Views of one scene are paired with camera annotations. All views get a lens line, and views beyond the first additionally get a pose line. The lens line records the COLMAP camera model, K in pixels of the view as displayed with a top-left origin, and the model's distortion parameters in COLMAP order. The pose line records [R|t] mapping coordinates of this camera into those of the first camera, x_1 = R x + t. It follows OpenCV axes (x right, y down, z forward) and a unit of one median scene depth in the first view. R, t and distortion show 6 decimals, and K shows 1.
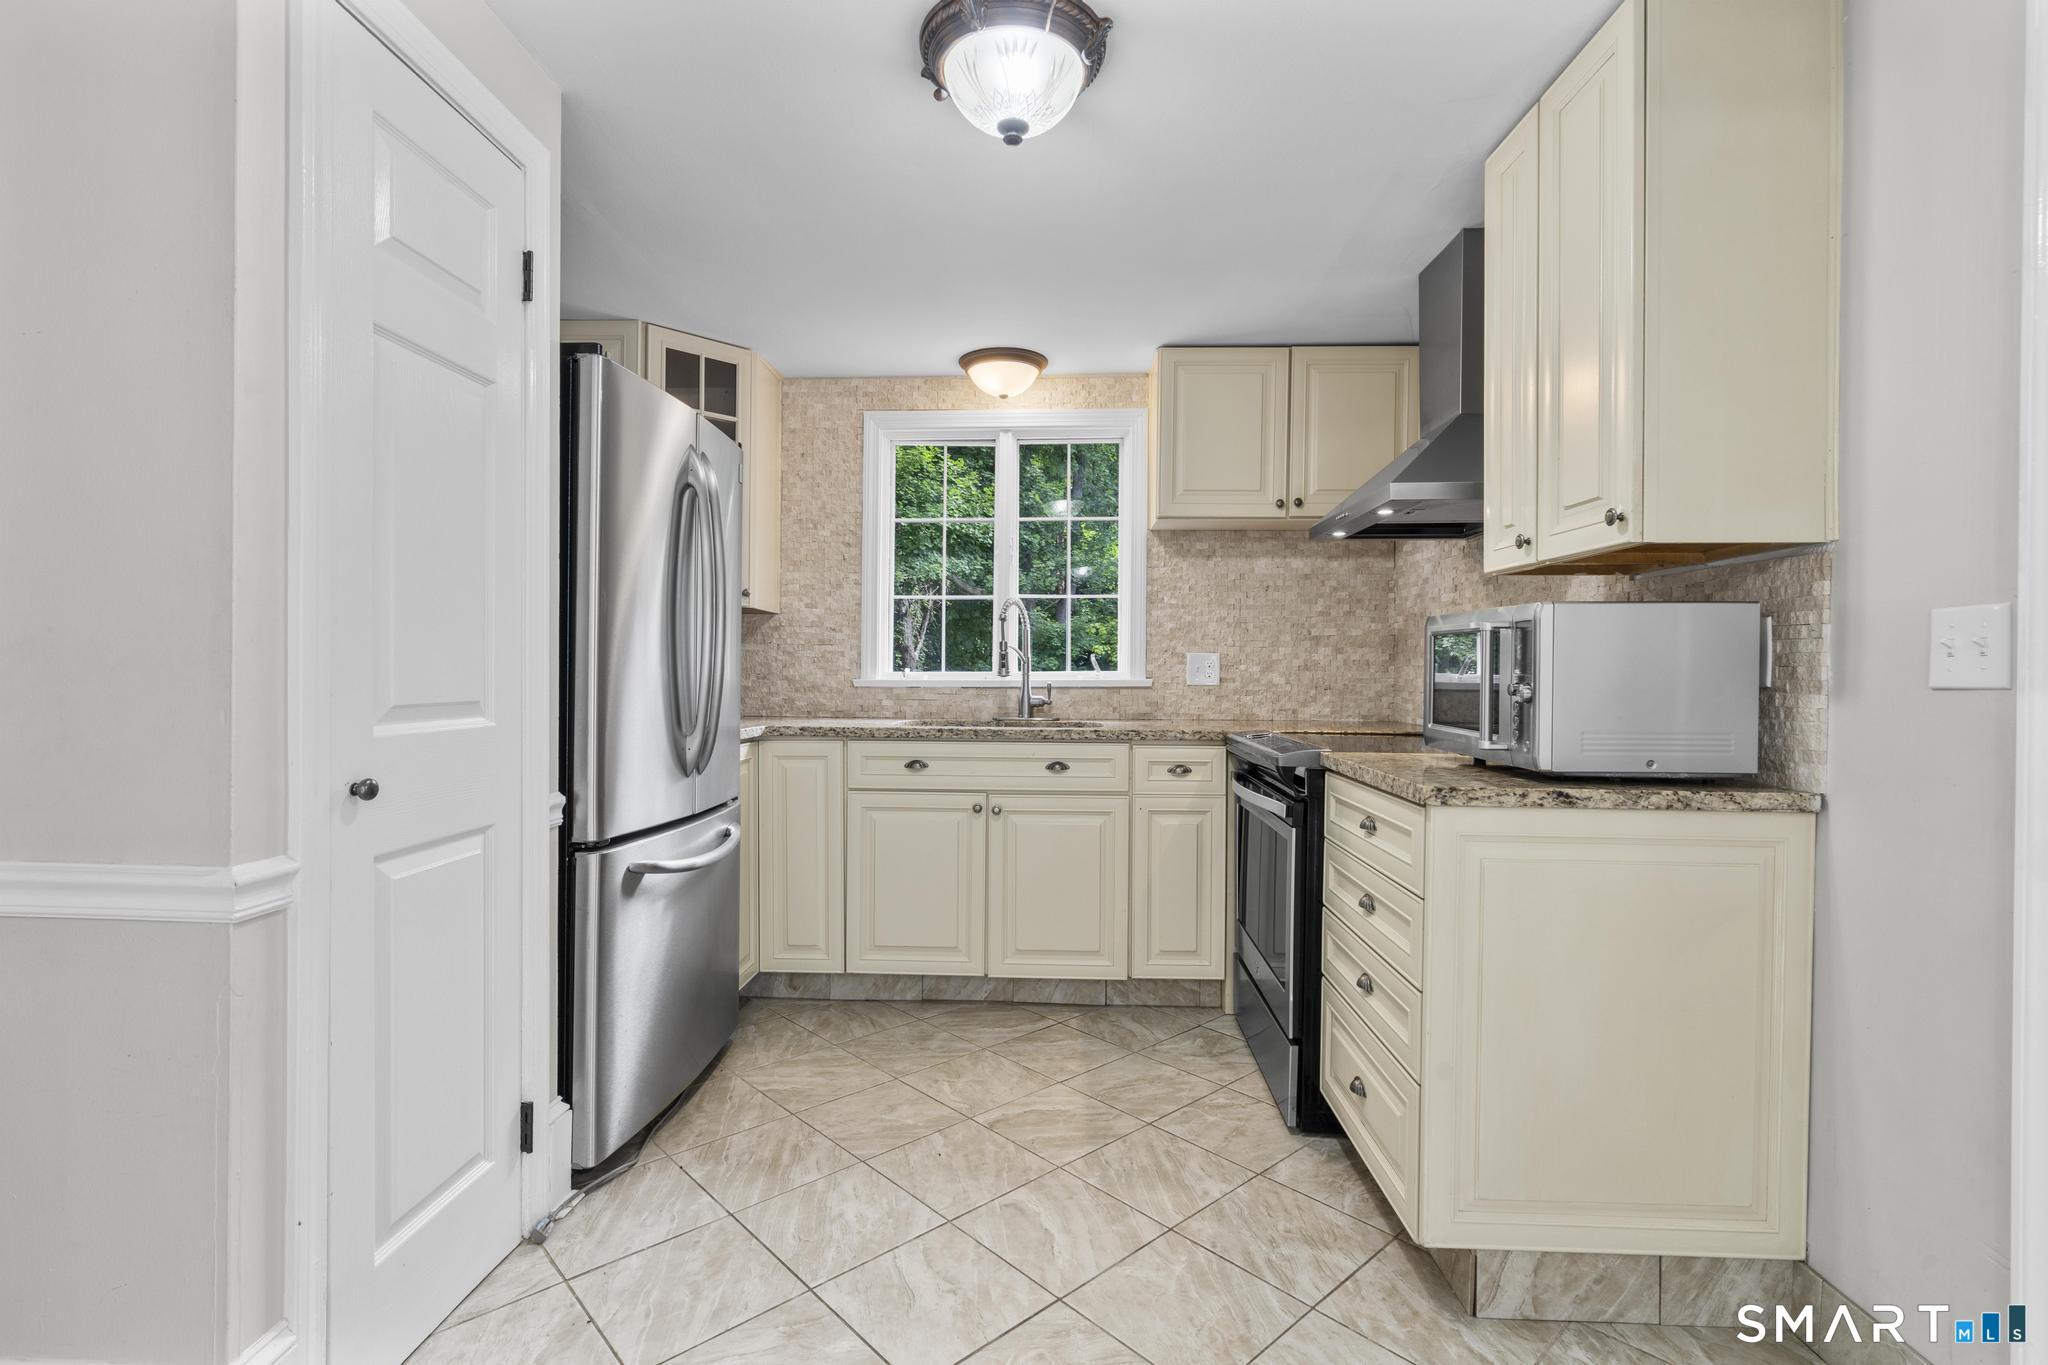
lens RADIAL K [[942.7, 0, 1029.3], [0, 942.7, 684.7], [0, 0, 1]] dist [-0.005350, 0.003742]
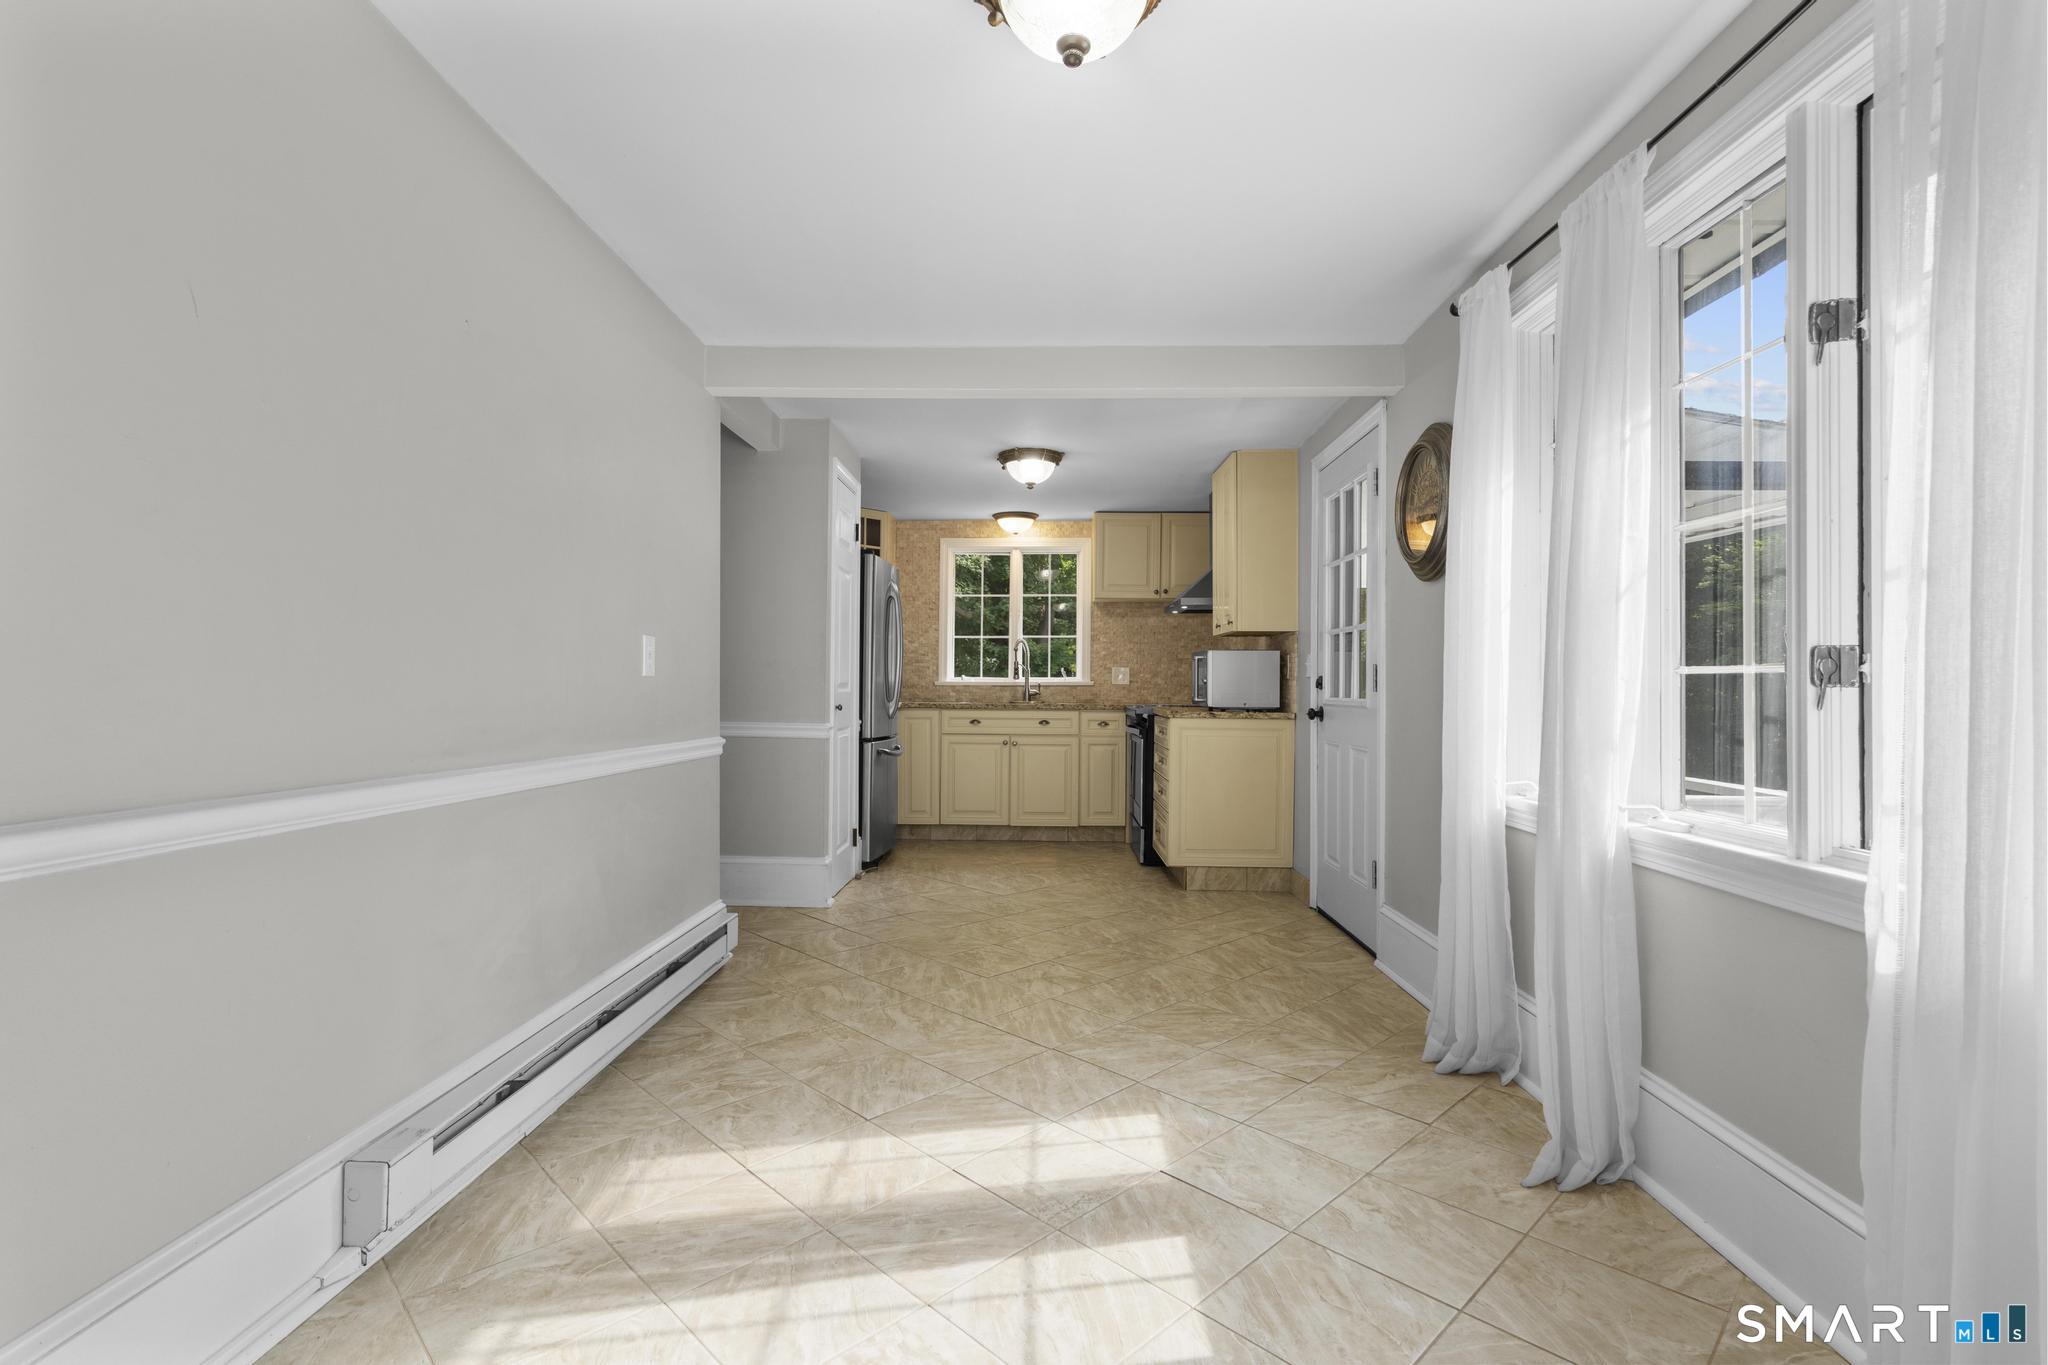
lens RADIAL K [[942.7, 0, 1017.1], [0, 942.7, 682.9], [0, 0, 1]] dist [-0.005350, 0.003742]
pose [[0.999963, 0.000961, 0.008510, -0.042625], [-0.000817, 0.999857, -0.016894, 0.032490], [-0.008525, 0.016886, 0.999821, -0.971198]]
